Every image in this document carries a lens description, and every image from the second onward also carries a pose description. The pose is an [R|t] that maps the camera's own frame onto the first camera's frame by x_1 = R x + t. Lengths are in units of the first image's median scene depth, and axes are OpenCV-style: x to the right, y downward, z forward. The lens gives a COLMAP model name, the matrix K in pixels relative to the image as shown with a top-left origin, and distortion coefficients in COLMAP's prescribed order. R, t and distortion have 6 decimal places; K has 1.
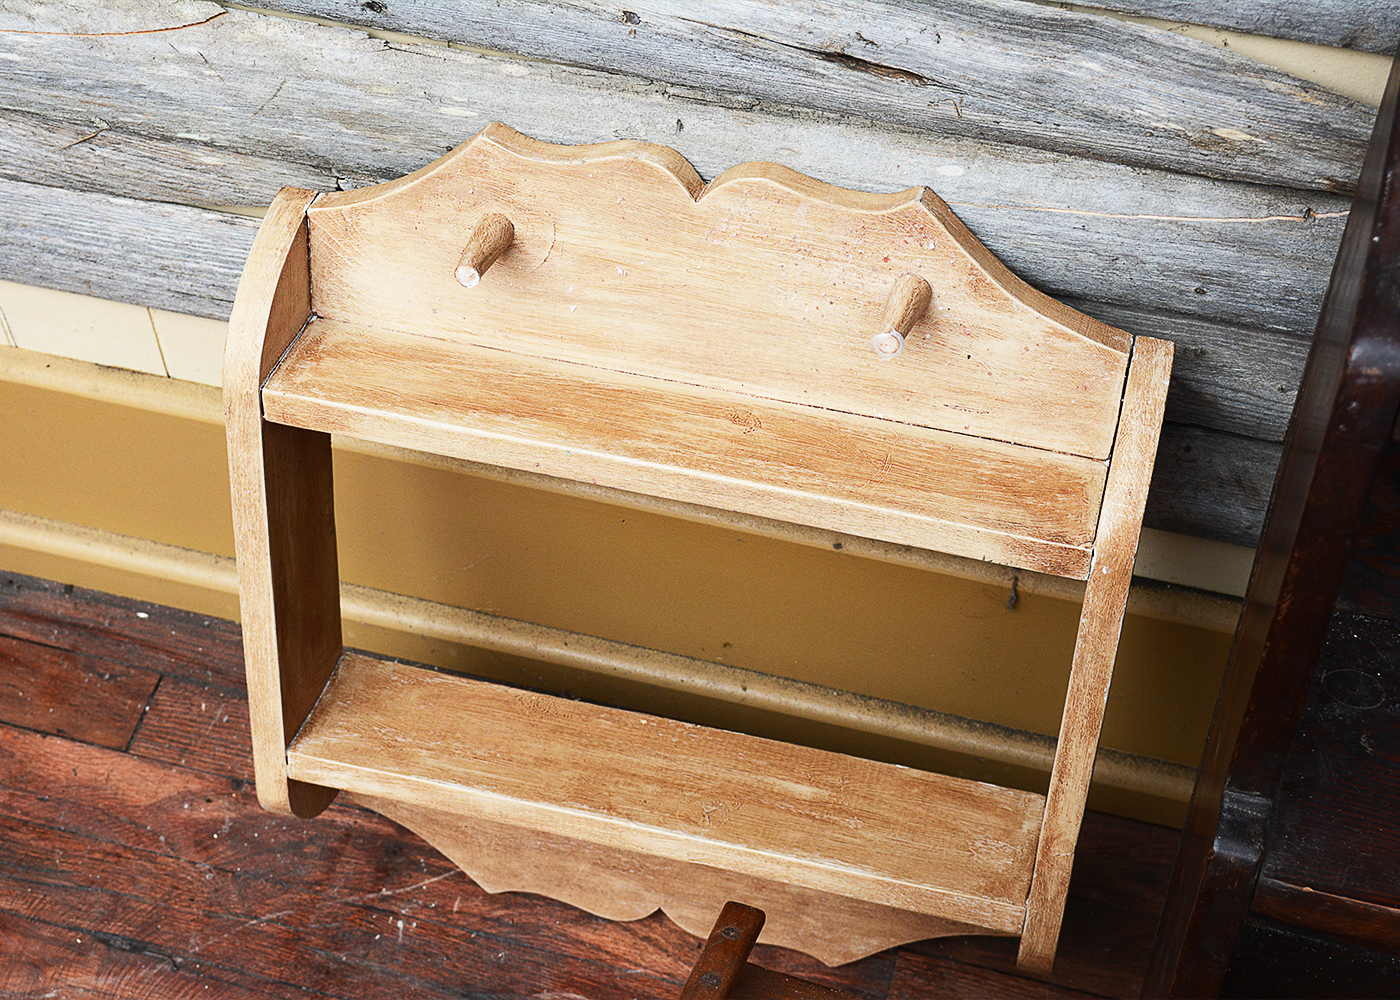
lens RADIAL K [[2366.7, 0, 699.4], [0, 2366.7, 493.4], [0, 0, 1]] dist [-0.018037, 0.000000]
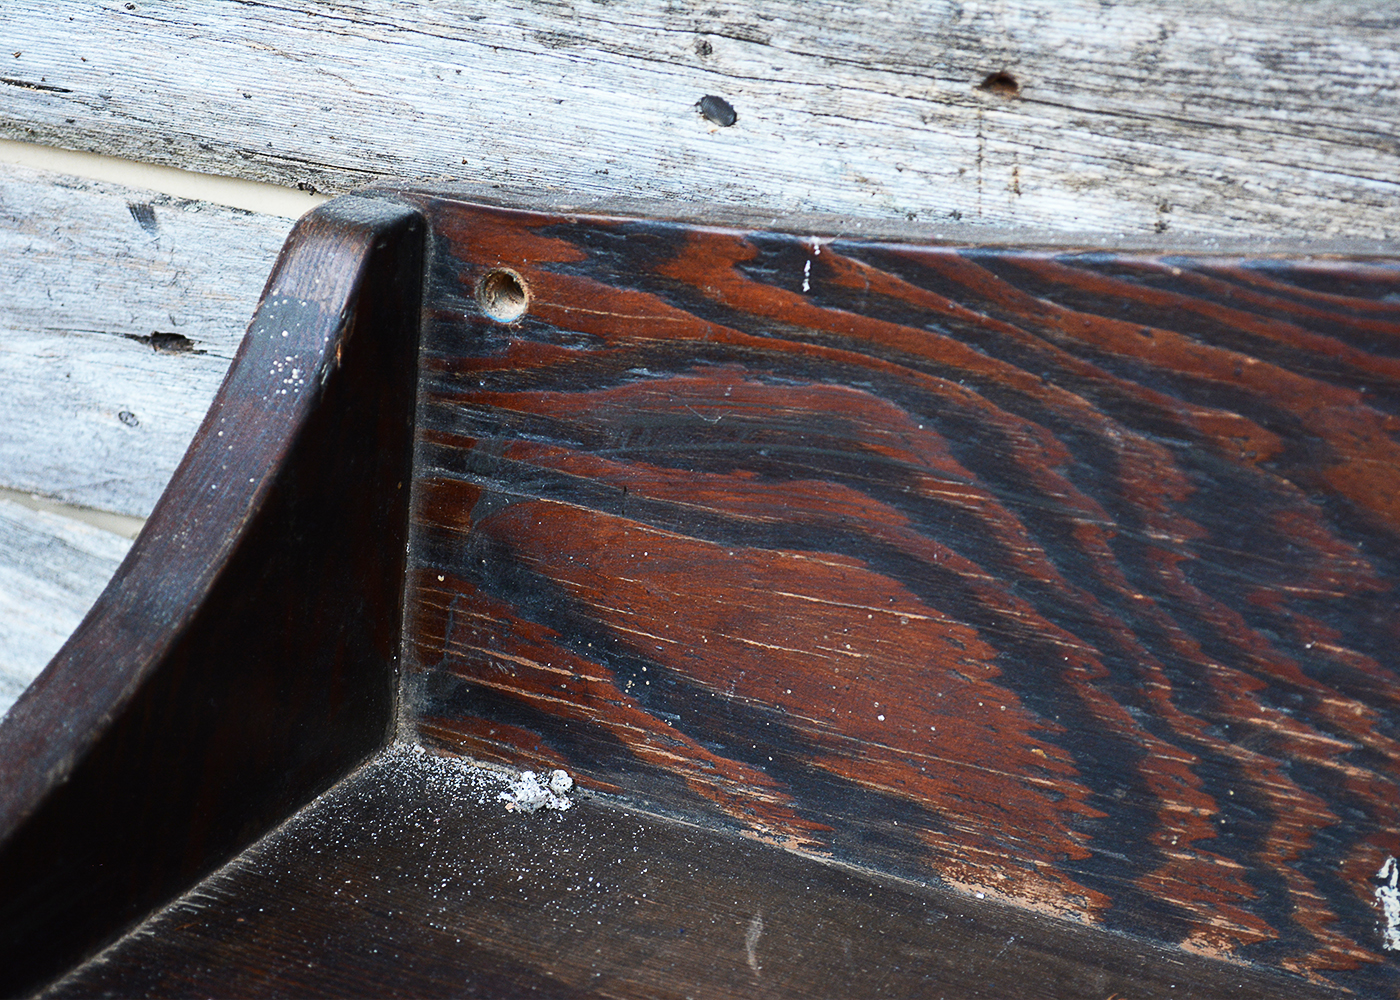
lens RADIAL K [[3248.8, 0, 699.0], [0, 3248.8, 501.2], [0, 0, 1]] dist [0.022491, 0.000000]
pose [[0.989736, 0.056568, -0.131236, 0.390527], [-0.092862, 0.952594, -0.289726, 0.002397], [0.108626, 0.298939, 0.948069, 0.272003]]
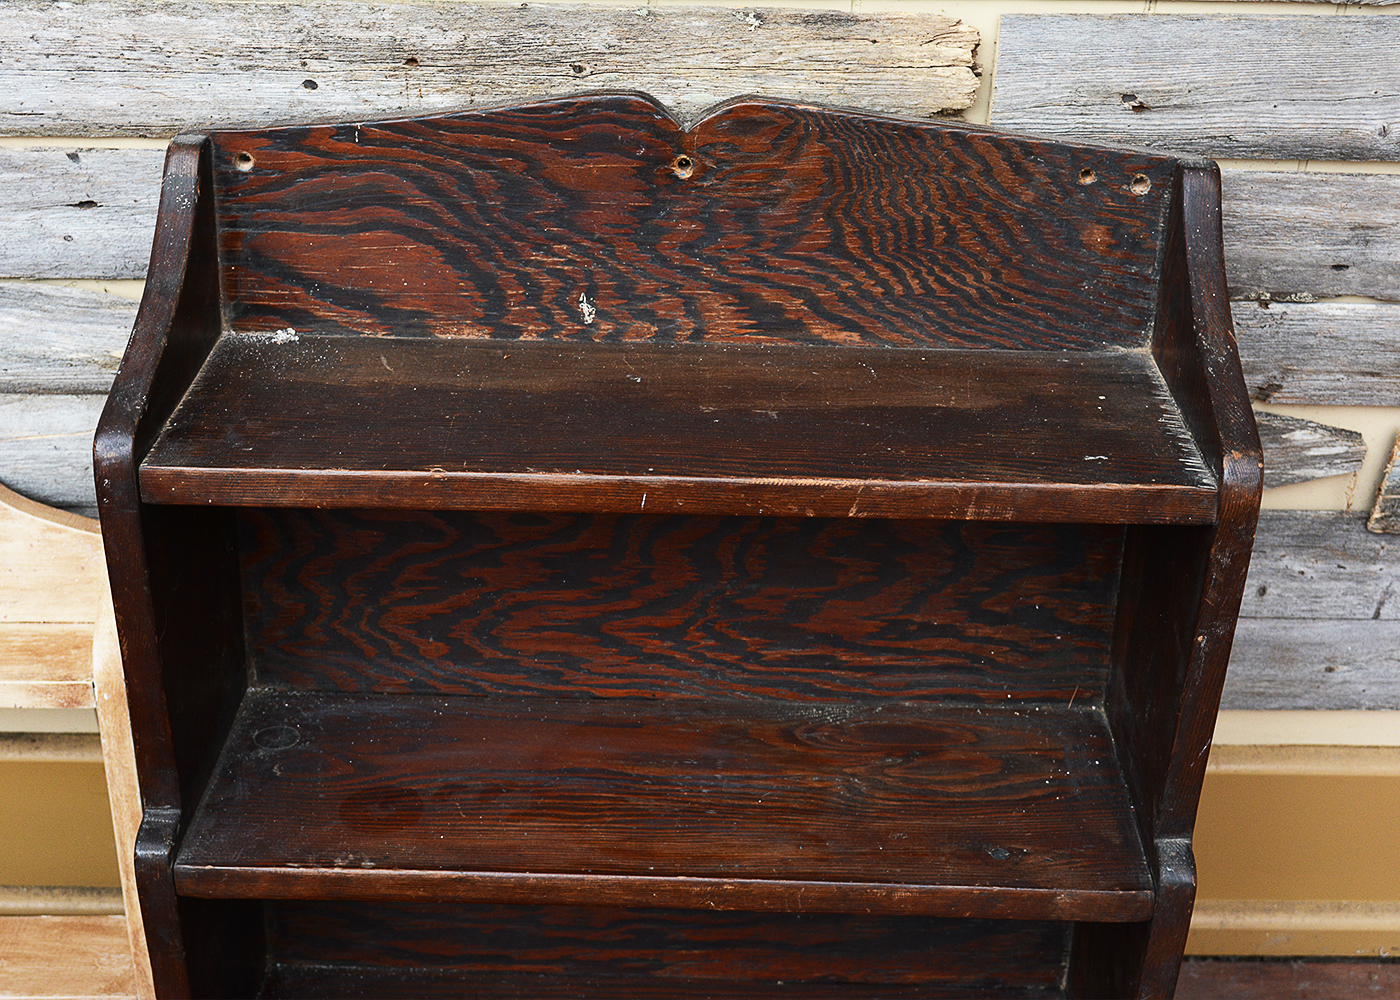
lens RADIAL K [[2140.8, 0, 698.2], [0, 2140.8, 497.4], [0, 0, 1]] dist [-0.019999, 0.000000]
pose [[0.964778, -0.150635, 0.215667, 0.245354], [0.188357, 0.967868, -0.166590, 0.181941], [-0.183643, 0.201345, 0.962151, -0.218412]]
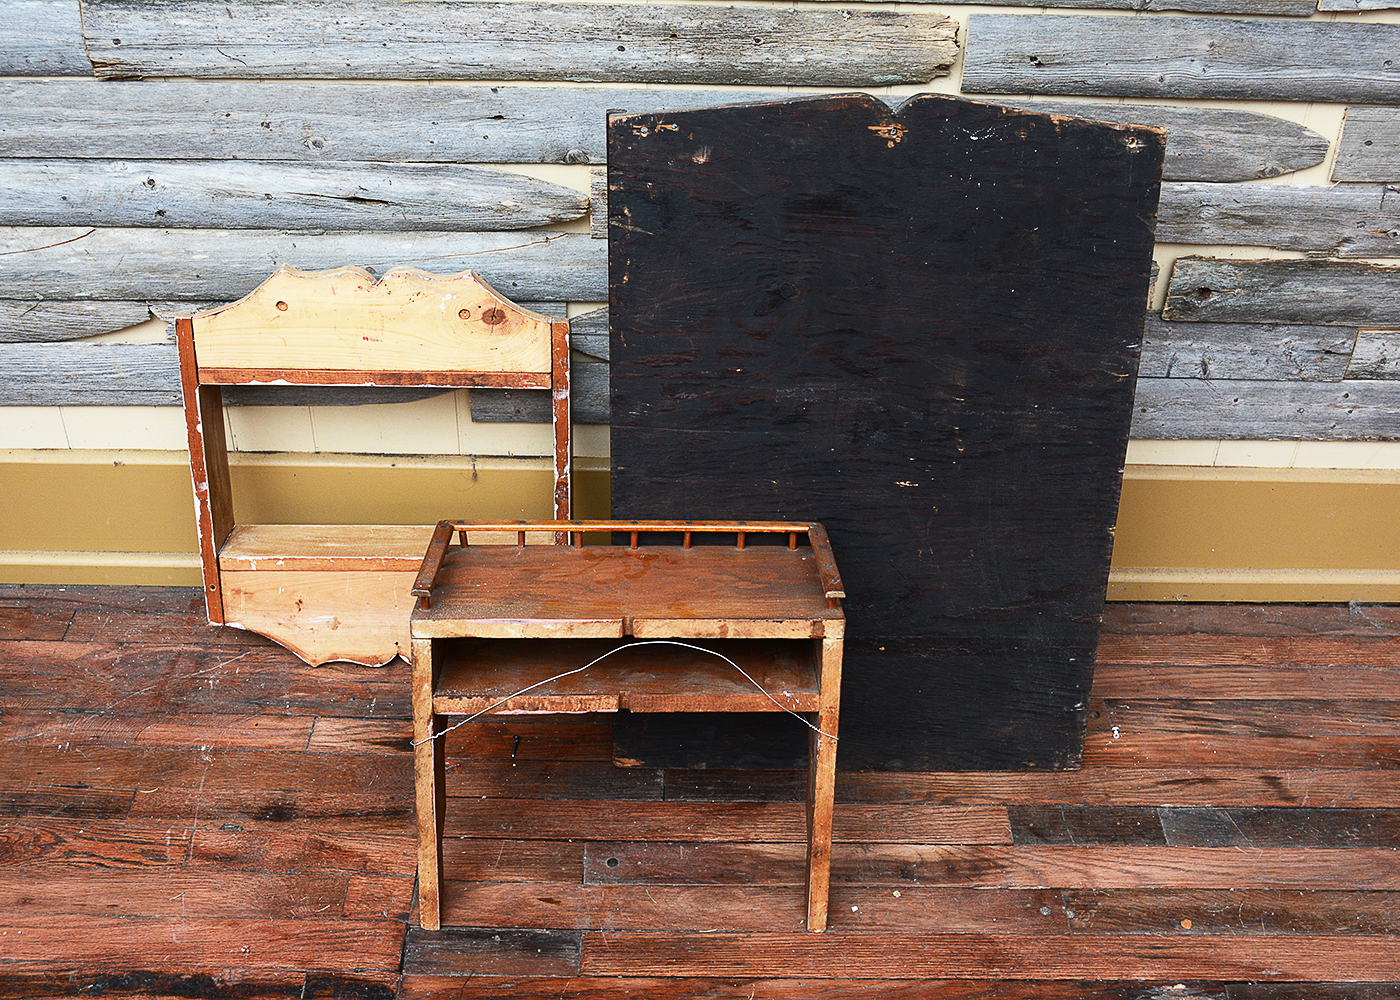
lens RADIAL K [[1571.5, 0, 699.2], [0, 1571.5, 501.1], [0, 0, 1]] dist [-0.064992, 0.000000]
pose [[0.962402, -0.131587, 0.237627, -0.023955], [0.190672, 0.950335, -0.245981, 0.575471], [-0.193457, 0.282042, 0.939695, -0.526896]]
